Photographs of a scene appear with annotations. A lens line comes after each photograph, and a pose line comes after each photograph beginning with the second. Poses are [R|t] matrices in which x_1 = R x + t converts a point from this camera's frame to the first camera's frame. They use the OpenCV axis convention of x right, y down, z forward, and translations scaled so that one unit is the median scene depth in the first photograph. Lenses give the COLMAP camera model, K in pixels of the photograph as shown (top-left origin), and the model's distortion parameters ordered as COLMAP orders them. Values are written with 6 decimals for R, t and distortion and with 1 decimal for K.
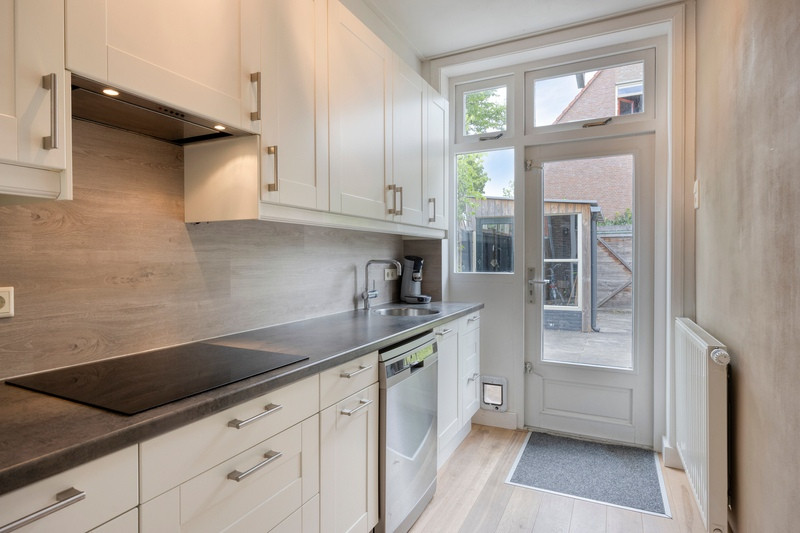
lens RADIAL K [[442.3, 0, 398.8], [0, 442.3, 263.0], [0, 0, 1]] dist [-0.001995, 0.001197]
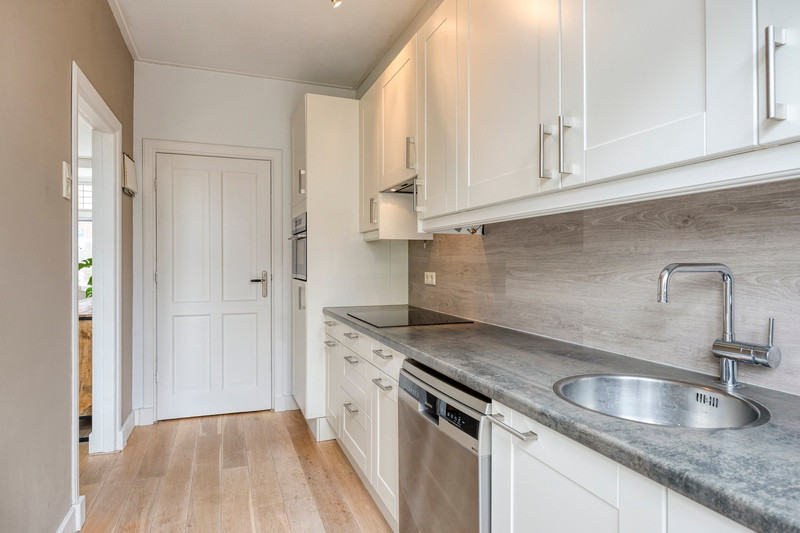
lens RADIAL K [[442.3, 0, 399.6], [0, 442.3, 263.2], [0, 0, 1]] dist [-0.001995, 0.001197]
pose [[-0.663587, 0.001388, -0.748098, 0.647641], [-0.009629, 0.999900, 0.010397, -0.011726], [0.748037, 0.014103, -0.663507, 1.548224]]
